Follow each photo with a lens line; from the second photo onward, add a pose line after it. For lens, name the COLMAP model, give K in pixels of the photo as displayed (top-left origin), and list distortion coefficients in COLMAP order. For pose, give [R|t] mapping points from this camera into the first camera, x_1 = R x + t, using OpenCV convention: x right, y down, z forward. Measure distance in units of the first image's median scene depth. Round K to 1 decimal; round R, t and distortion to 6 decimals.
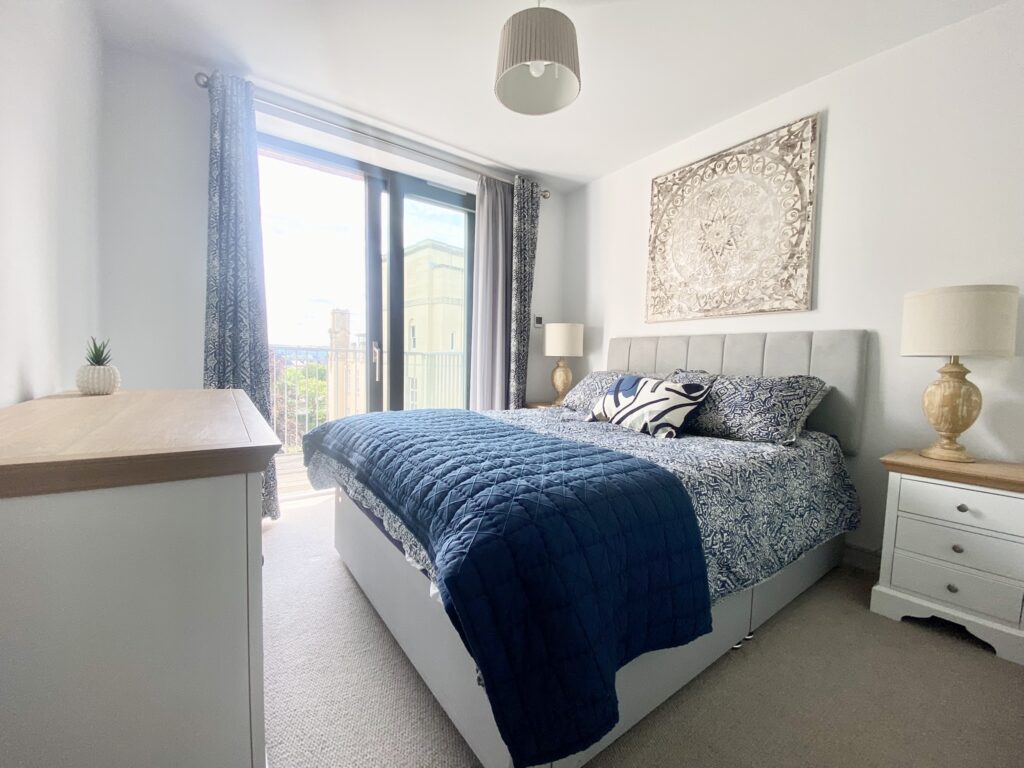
lens RADIAL K [[419.6, 0, 513.9], [0, 419.6, 385.6], [0, 0, 1]] dist [0.040552, -0.029951]
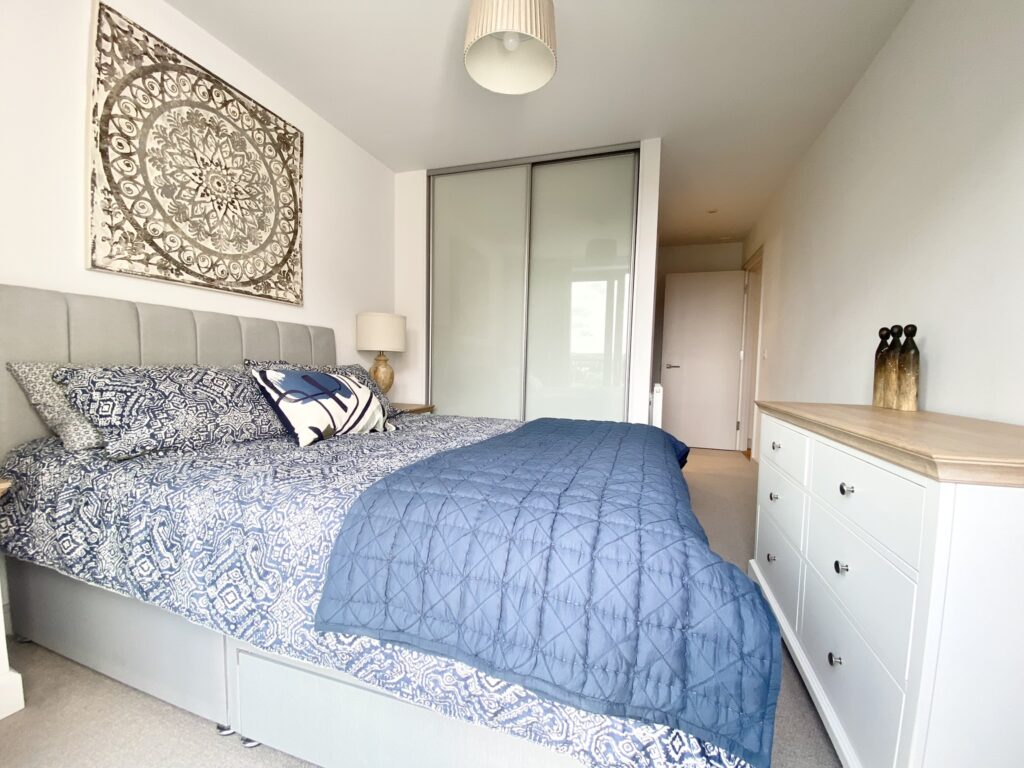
lens RADIAL K [[419.6, 0, 513.9], [0, 419.6, 385.6], [0, 0, 1]] dist [0.040552, -0.029951]
pose [[-0.590714, -0.077006, 0.803198, -0.515175], [0.007393, 0.994877, 0.100820, -0.067431], [-0.806847, 0.065493, -0.587119, 1.097096]]
